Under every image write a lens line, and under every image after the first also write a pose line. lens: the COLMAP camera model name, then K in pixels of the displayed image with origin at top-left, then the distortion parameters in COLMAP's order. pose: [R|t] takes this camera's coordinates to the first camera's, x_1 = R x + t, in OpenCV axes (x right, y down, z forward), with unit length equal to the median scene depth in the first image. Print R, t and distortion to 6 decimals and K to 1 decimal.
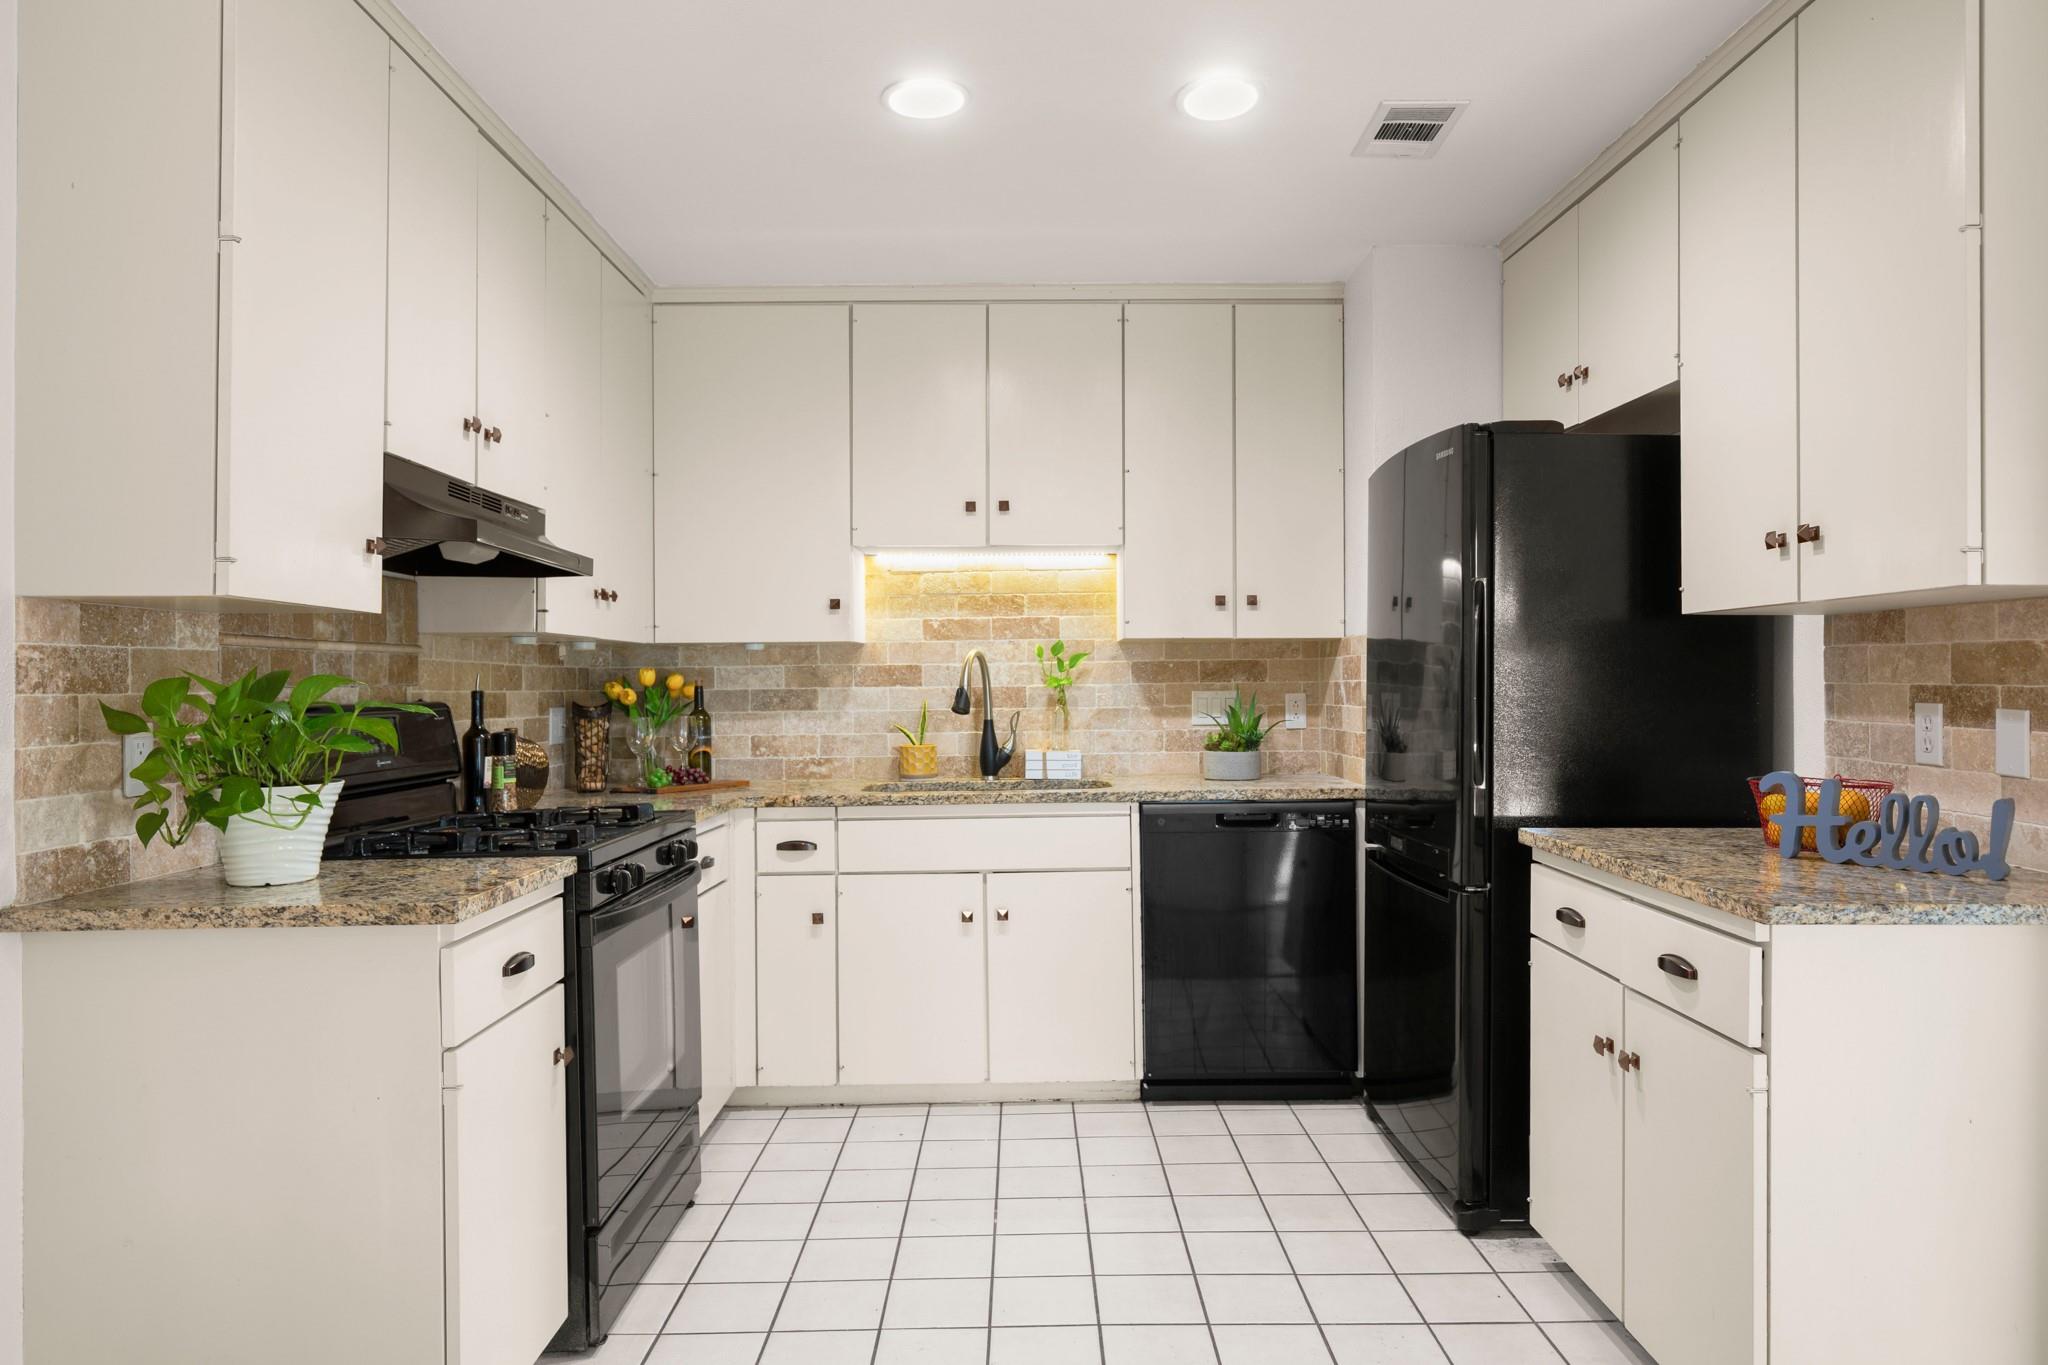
lens RADIAL K [[1365.7, 0, 1024.9], [0, 1365.7, 675.8], [0, 0, 1]] dist [0.008622, 0.000515]
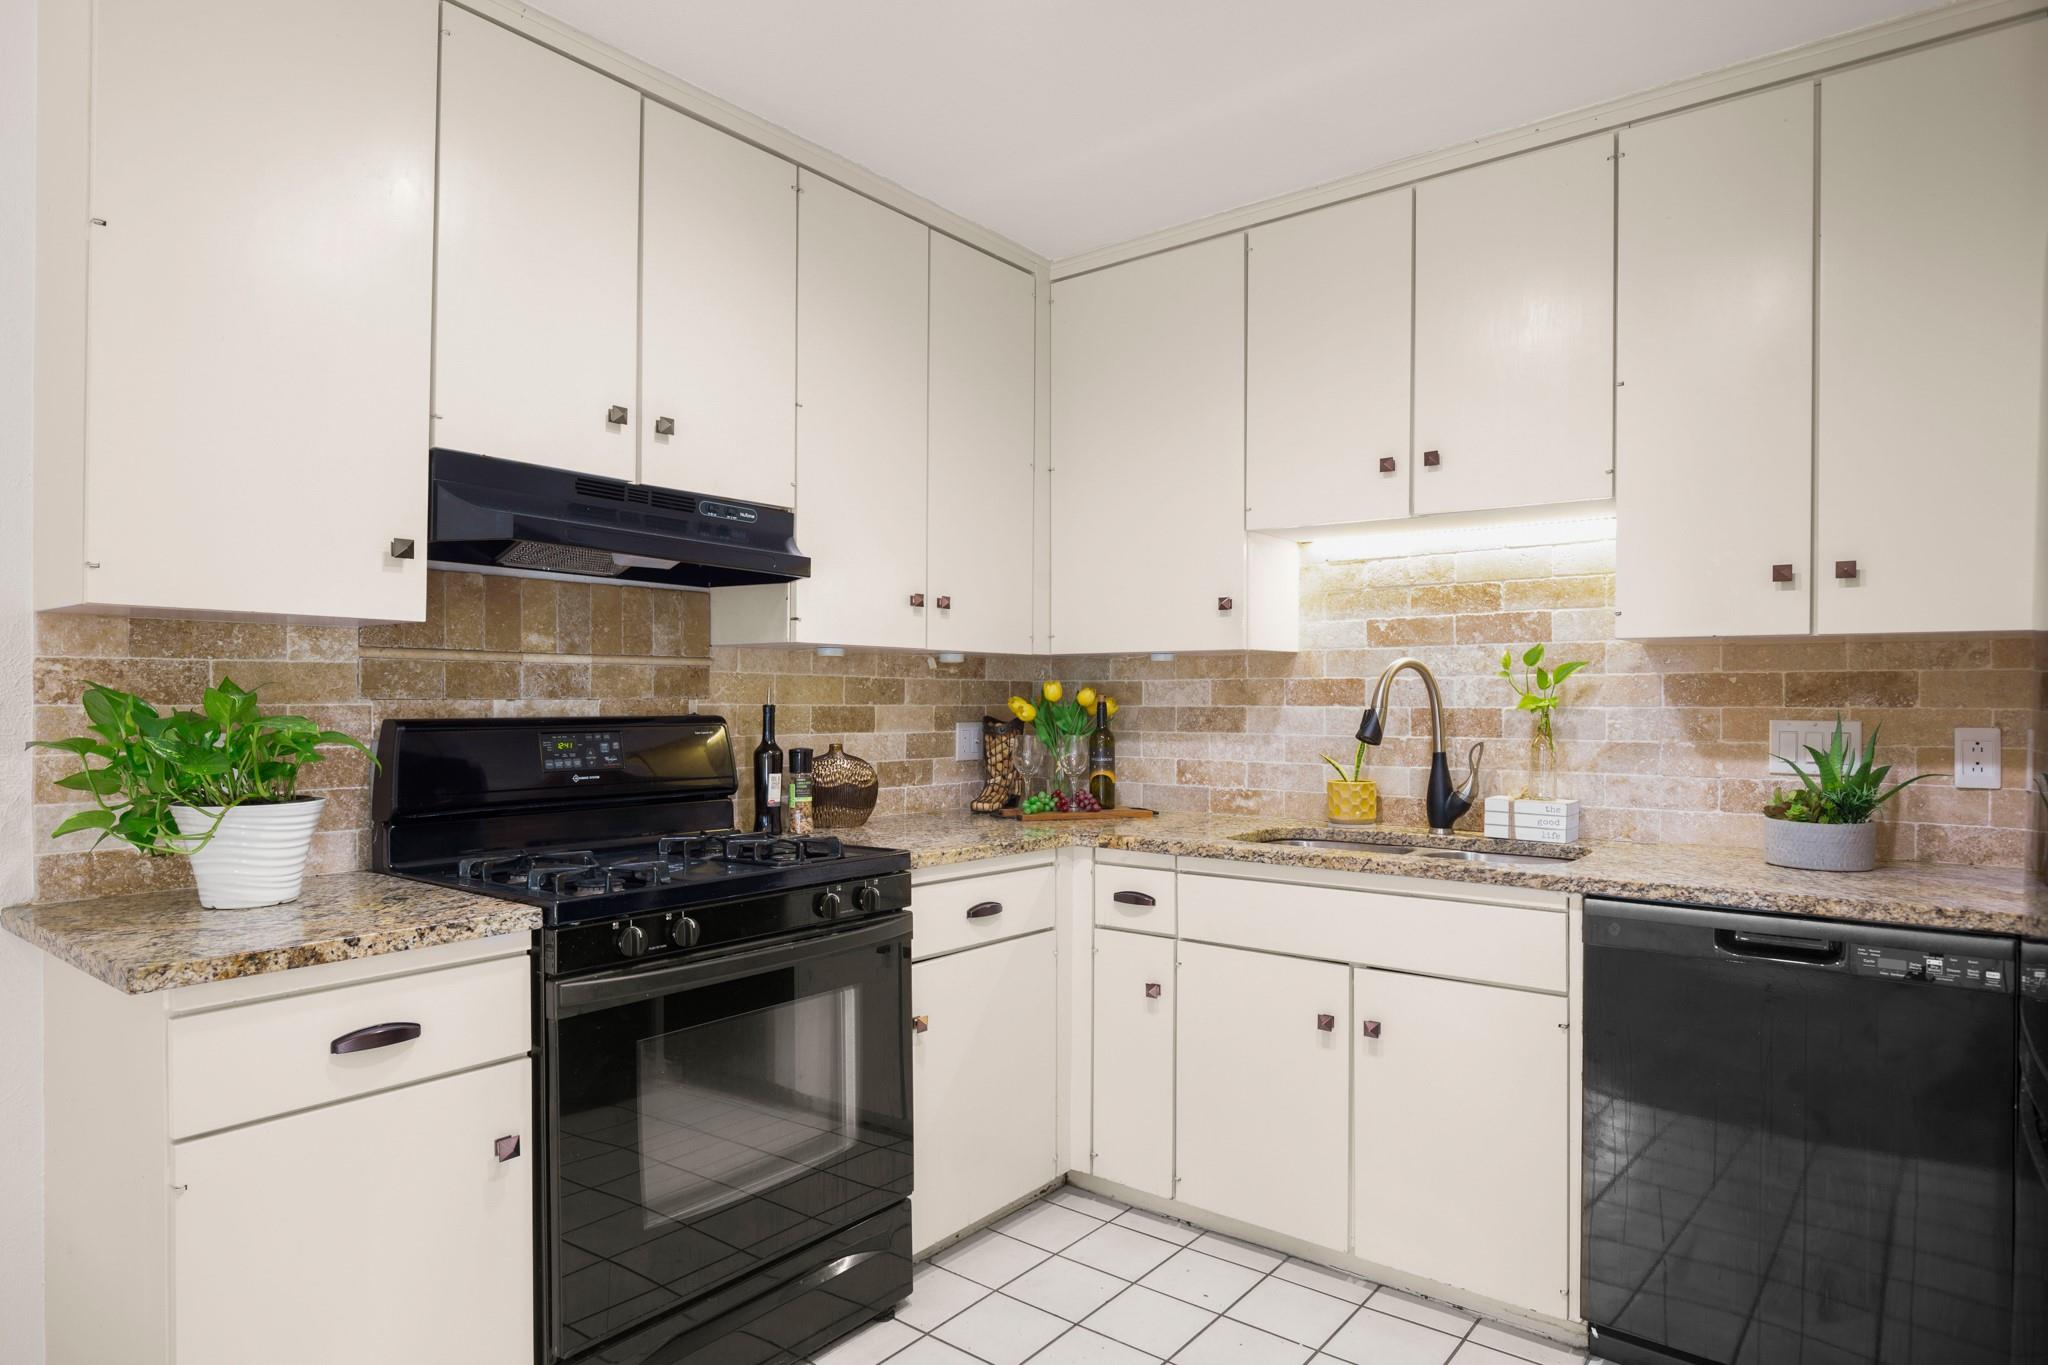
lens RADIAL K [[1167.2, 0, 1029.2], [0, 1167.2, 700.0], [0, 0, 1]] dist [-0.005257, -0.001653]
pose [[0.777742, 0.012312, -0.628463, 0.223779], [-0.006277, 0.999910, 0.011821, -0.002806], [0.628553, -0.005249, 0.777749, 0.412261]]
